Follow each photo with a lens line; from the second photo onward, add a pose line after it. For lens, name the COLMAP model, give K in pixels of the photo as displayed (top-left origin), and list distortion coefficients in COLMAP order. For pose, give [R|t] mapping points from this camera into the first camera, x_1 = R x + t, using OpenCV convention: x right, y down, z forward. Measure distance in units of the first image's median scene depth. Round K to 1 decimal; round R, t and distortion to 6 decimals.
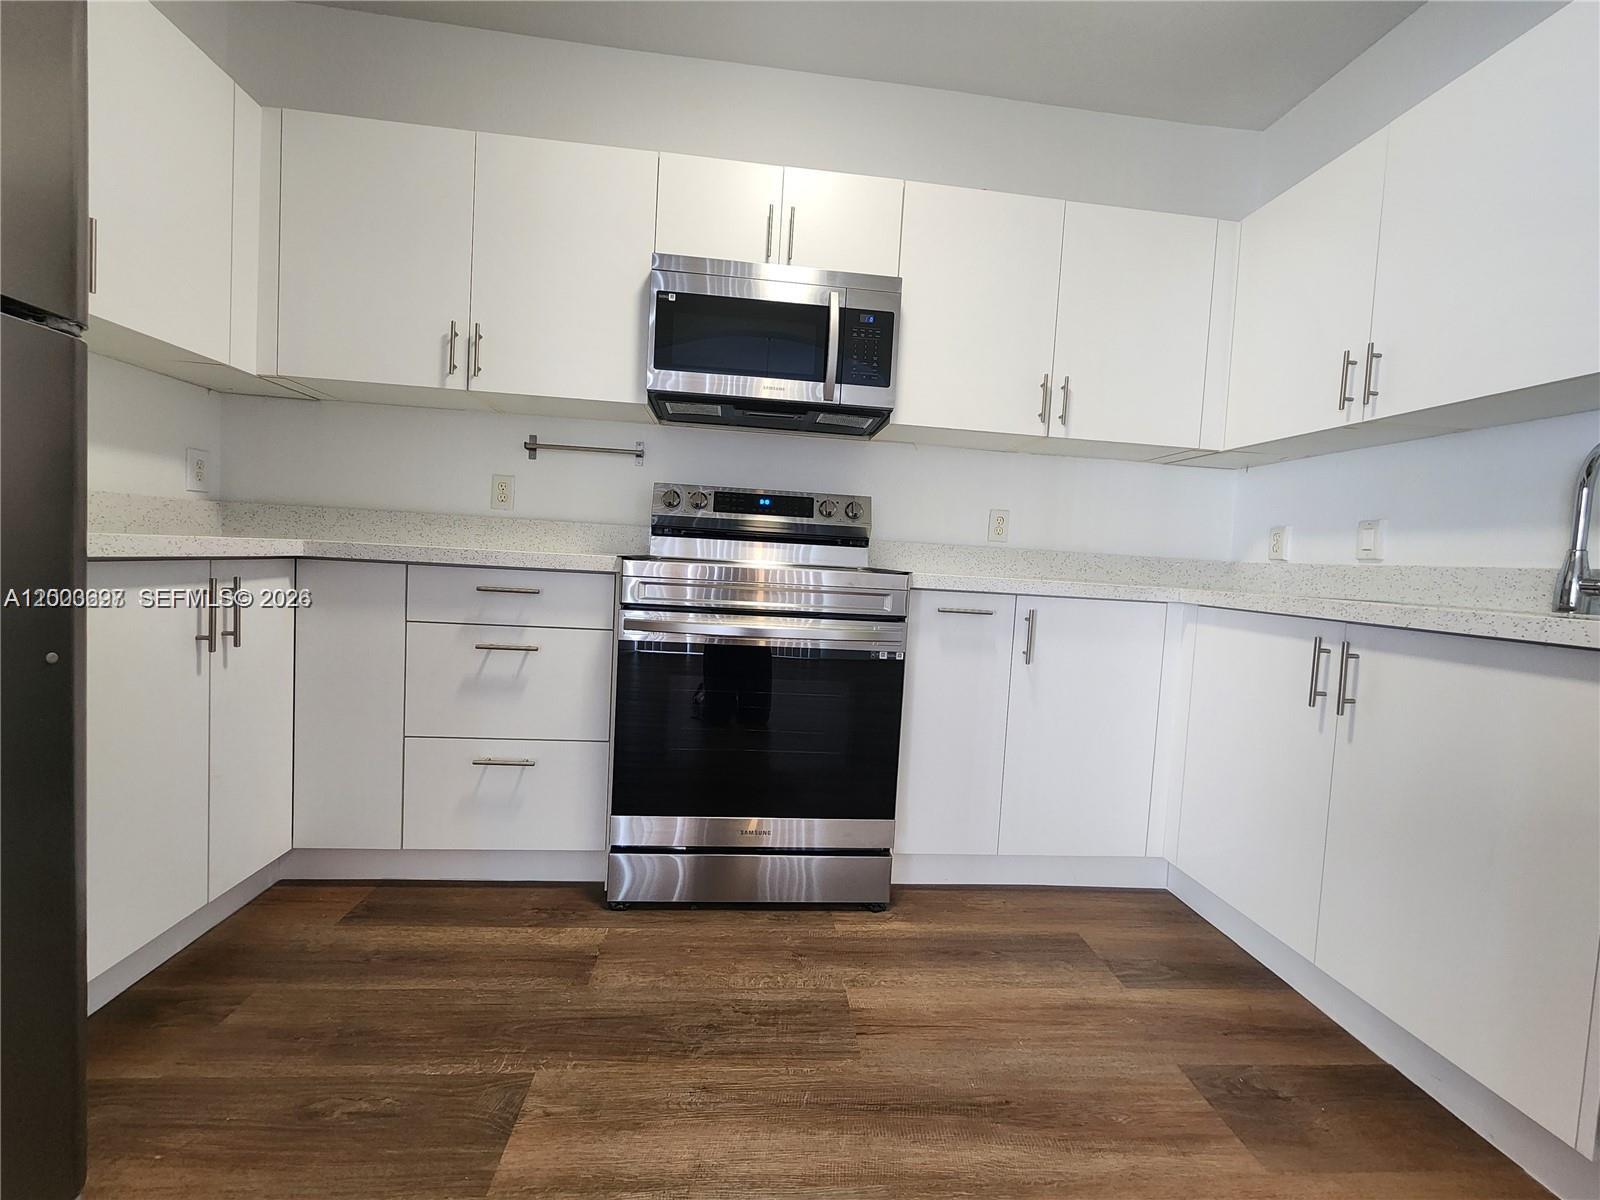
lens RADIAL K [[661.2, 0, 801.0], [0, 661.2, 587.9], [0, 0, 1]] dist [0.001849, 0.000148]
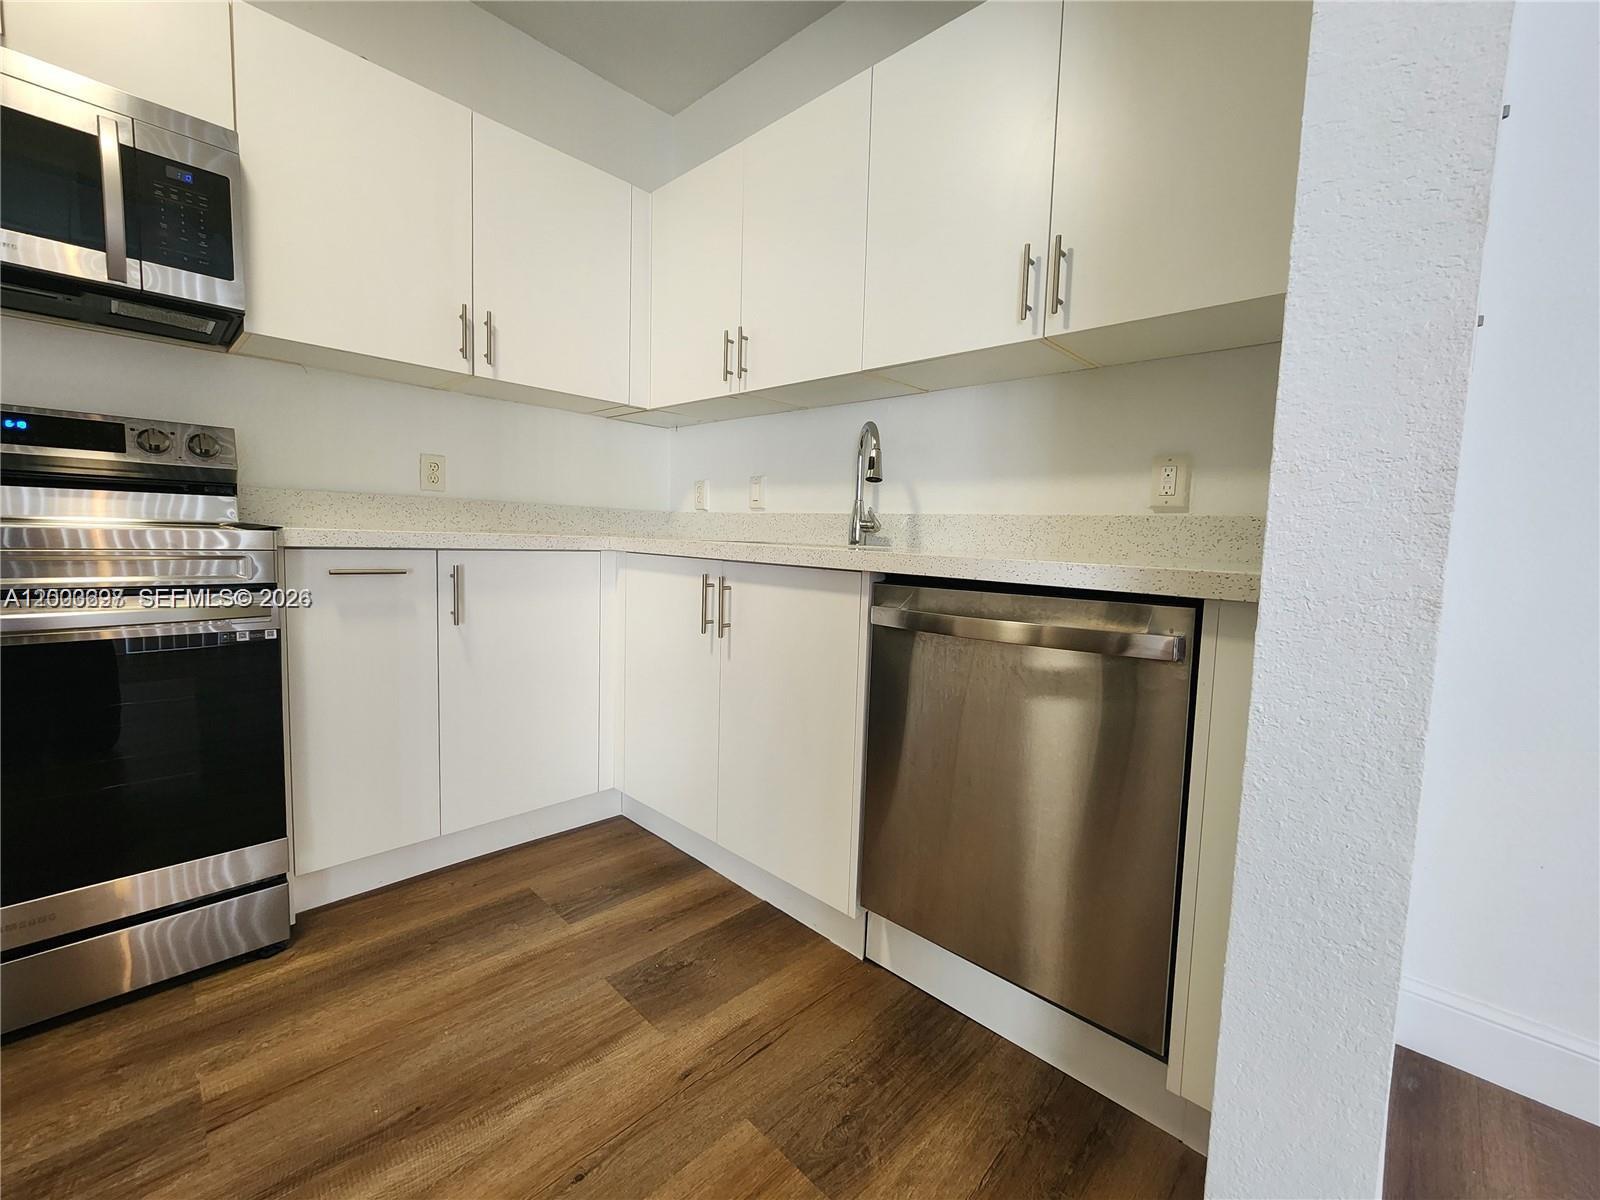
lens RADIAL K [[661.2, 0, 801.0], [0, 661.2, 587.9], [0, 0, 1]] dist [0.001849, 0.000148]
pose [[0.762113, -0.082095, 0.642218, 0.122506], [0.037298, 0.995848, 0.083038, 0.005912], [-0.646368, -0.039331, 0.762011, -0.003275]]
